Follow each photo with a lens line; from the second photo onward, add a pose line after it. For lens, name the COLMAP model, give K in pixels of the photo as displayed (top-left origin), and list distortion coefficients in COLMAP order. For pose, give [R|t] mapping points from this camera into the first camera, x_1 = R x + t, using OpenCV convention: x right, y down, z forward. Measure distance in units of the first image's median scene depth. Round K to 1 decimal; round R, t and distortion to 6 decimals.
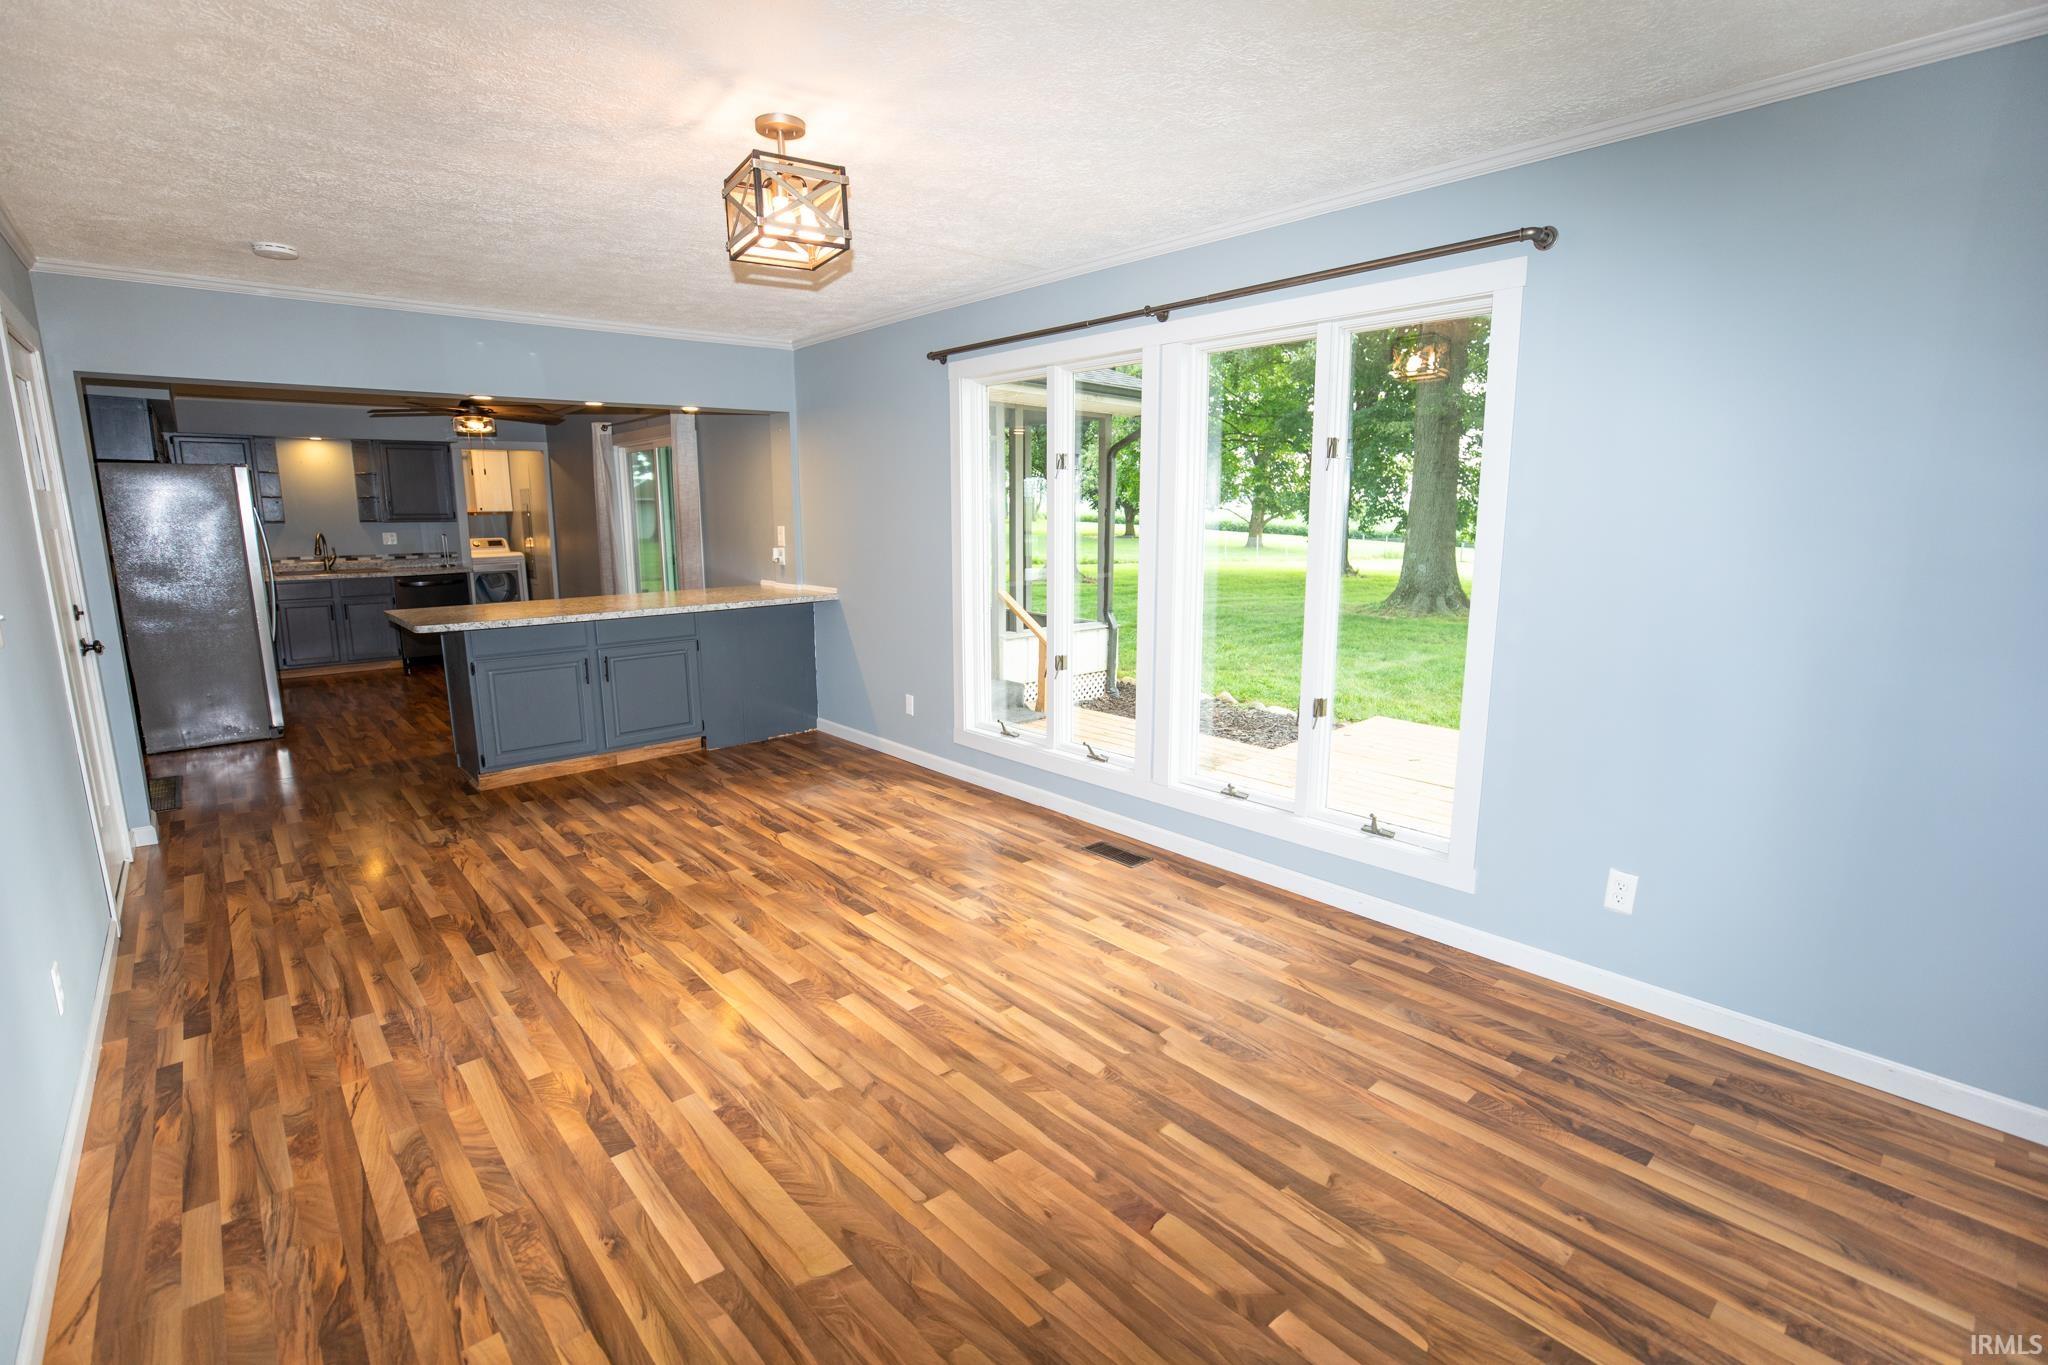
lens RADIAL K [[951.6, 0, 1029.1], [0, 951.6, 696.7], [0, 0, 1]] dist [-0.034579, 0.008177]
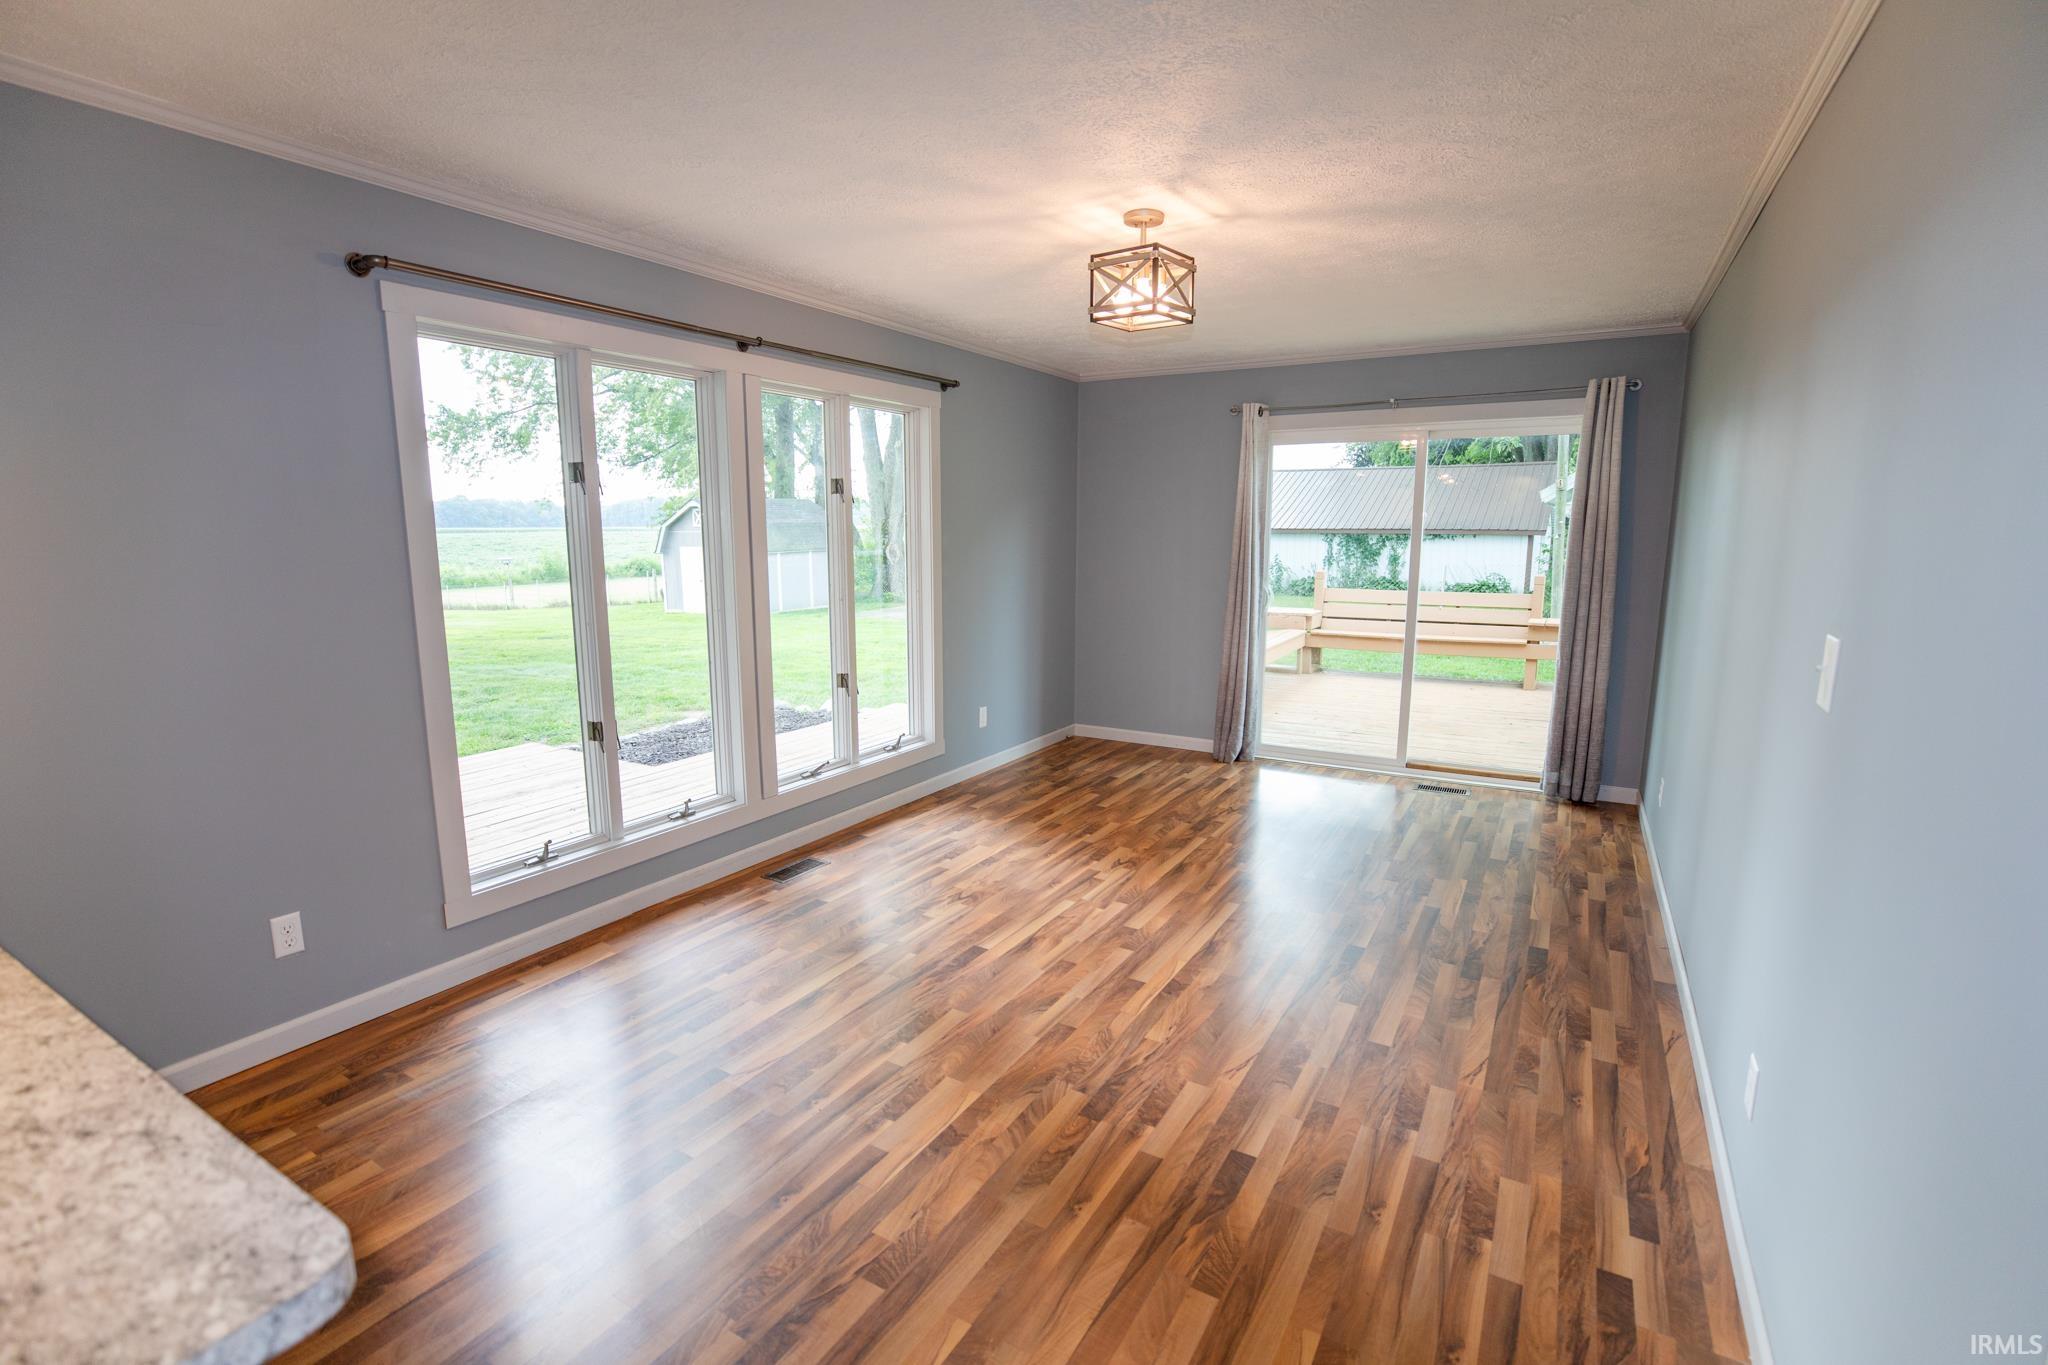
lens RADIAL K [[951.6, 0, 1030.3], [0, 951.6, 689.0], [0, 0, 1]] dist [-0.034579, 0.008177]
pose [[-0.322148, -0.151799, 0.934440, -1.233894], [0.185050, 0.957923, 0.219410, -0.264981], [-0.928427, 0.243601, -0.280502, 1.376163]]
